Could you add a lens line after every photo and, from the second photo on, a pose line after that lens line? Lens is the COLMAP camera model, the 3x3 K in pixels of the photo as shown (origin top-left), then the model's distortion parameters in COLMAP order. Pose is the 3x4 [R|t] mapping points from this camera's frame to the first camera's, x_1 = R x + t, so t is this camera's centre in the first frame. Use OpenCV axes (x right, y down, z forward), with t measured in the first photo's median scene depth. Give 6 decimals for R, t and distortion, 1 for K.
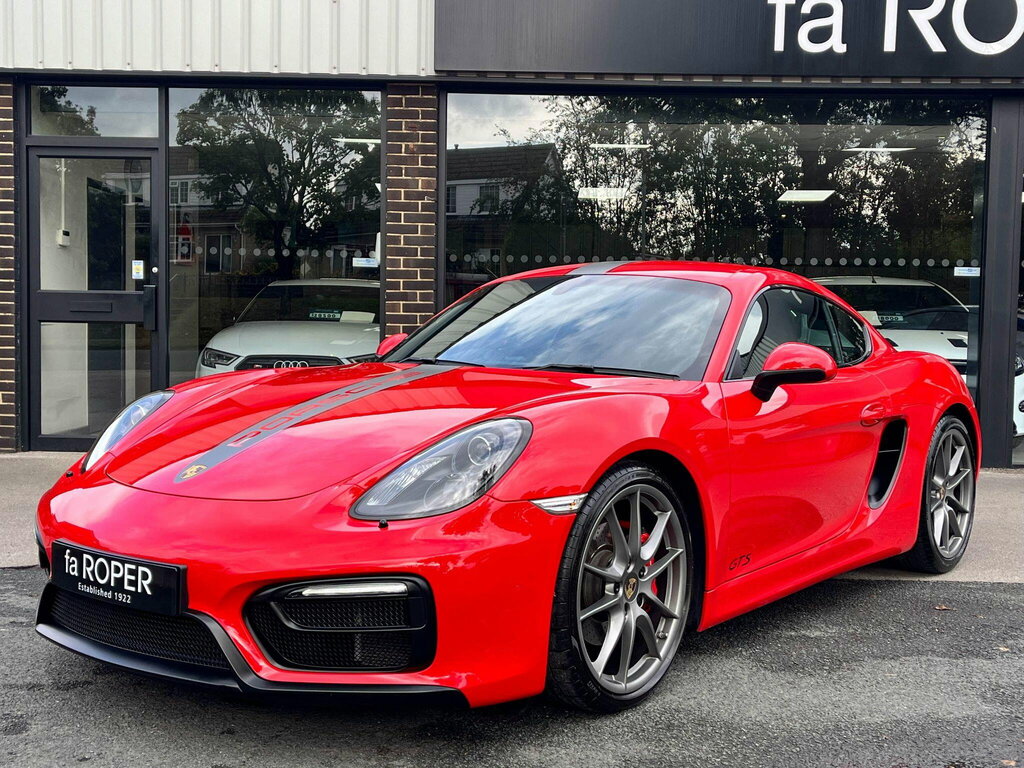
lens RADIAL K [[1695.7, 0, 567.4], [0, 1695.7, 362.3], [0, 0, 1]] dist [0.133406, 0.000000]
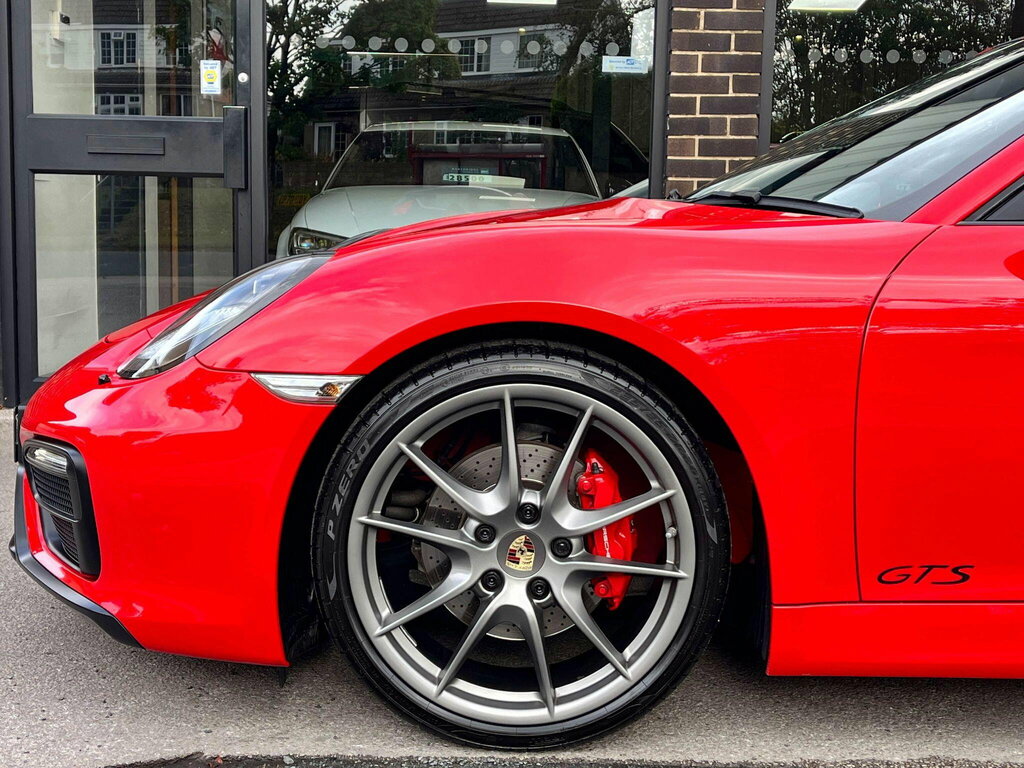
lens RADIAL K [[1862.5, 0, 515.5], [0, 1862.5, 376.5], [0, 0, 1]] dist [0.144264, 0.000000]
pose [[0.999982, 0.004920, -0.003573, -0.222501], [-0.004699, 0.998229, 0.059295, 0.008212], [0.003859, -0.059278, 0.998234, 0.582326]]
